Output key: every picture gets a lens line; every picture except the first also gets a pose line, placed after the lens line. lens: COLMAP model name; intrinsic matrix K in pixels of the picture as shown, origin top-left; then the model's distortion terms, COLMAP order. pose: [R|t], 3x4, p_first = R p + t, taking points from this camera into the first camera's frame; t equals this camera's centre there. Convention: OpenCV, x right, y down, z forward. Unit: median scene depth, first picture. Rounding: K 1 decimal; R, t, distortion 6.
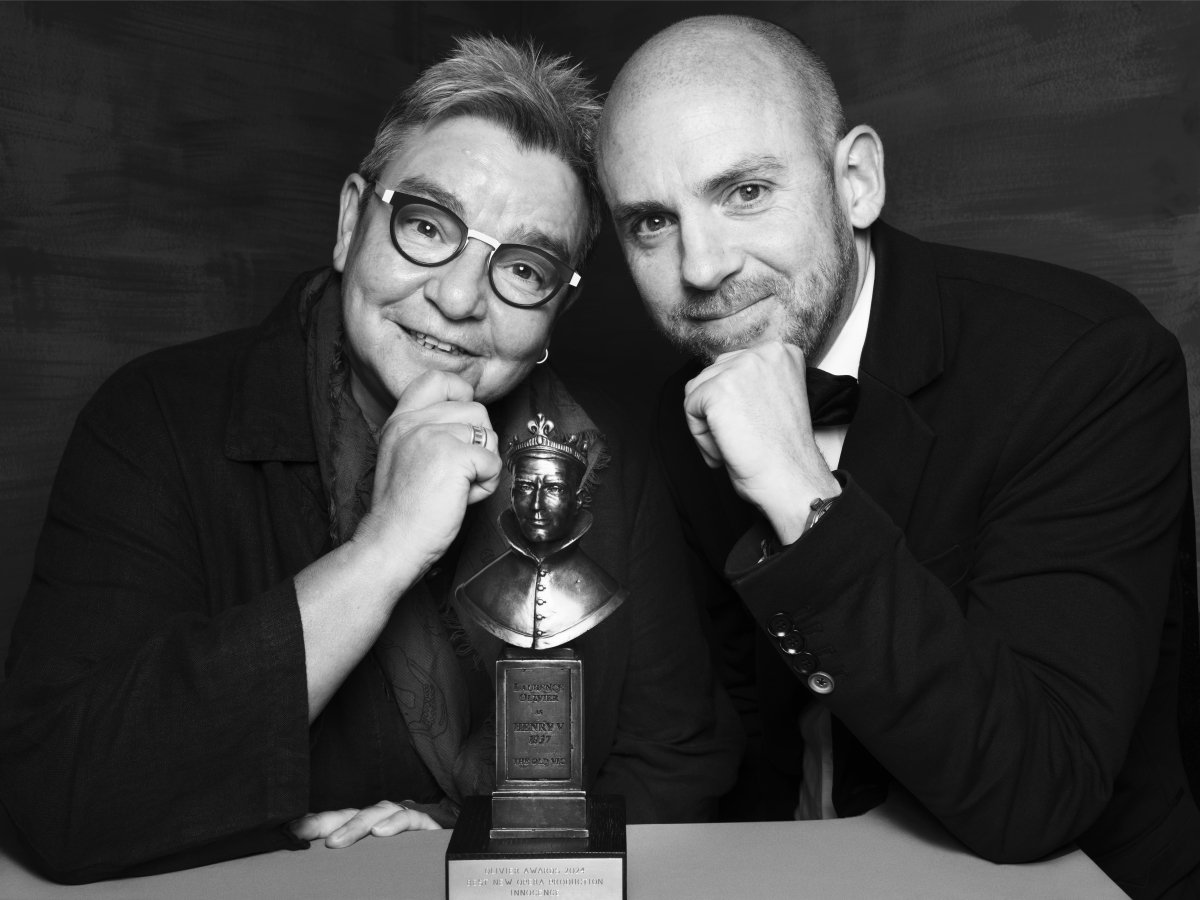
lens RADIAL K [[1365.8, 0, 638.9], [0, 1365.8, 440.1], [0, 0, 1]] dist [0.010271, 0.000000]
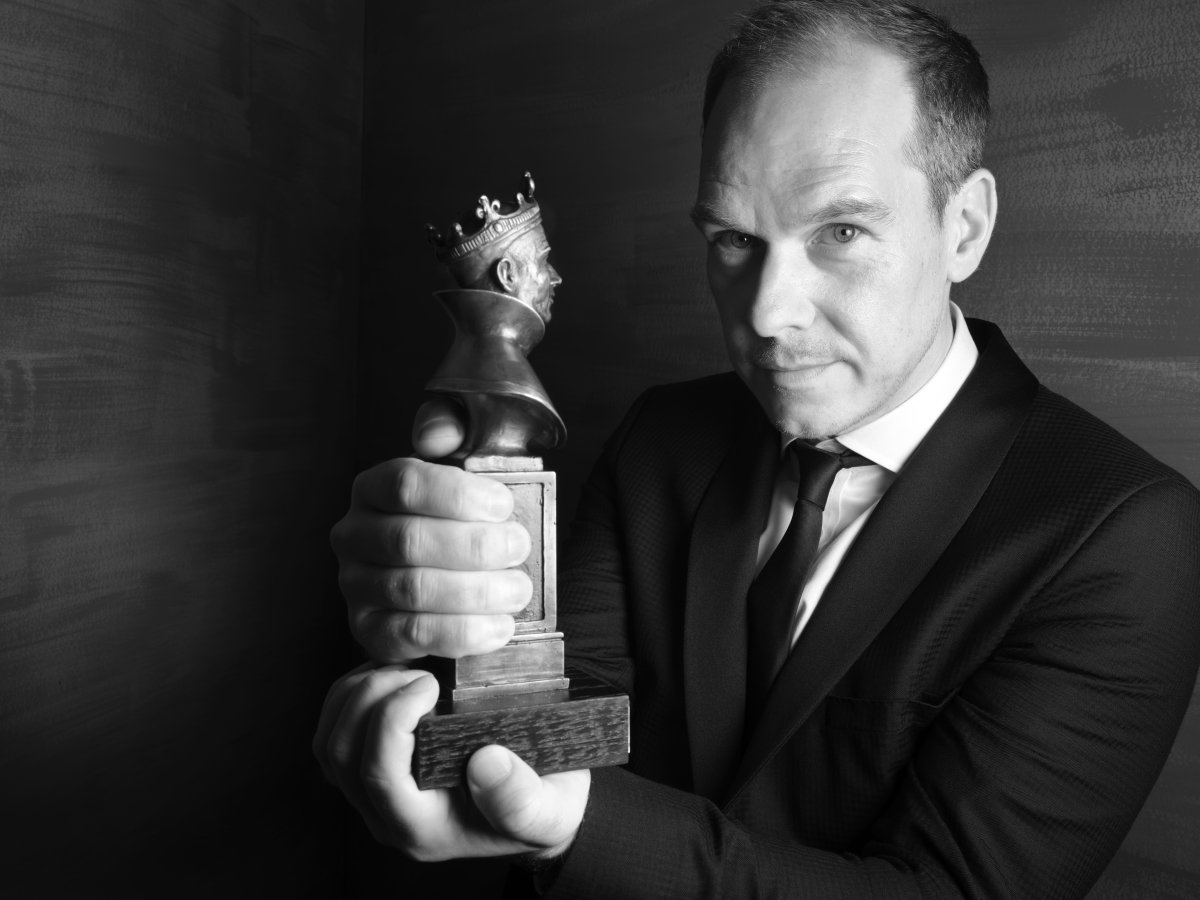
lens RADIAL K [[1365.8, 0, 593.0], [0, 1365.8, 455.3], [0, 0, 1]] dist [0.010271, 0.000000]
pose [[0.986923, 0.014365, 0.160554, -0.123416], [-0.014235, 0.999897, -0.001964, -0.102782], [-0.160566, -0.000347, 0.987025, 0.280393]]
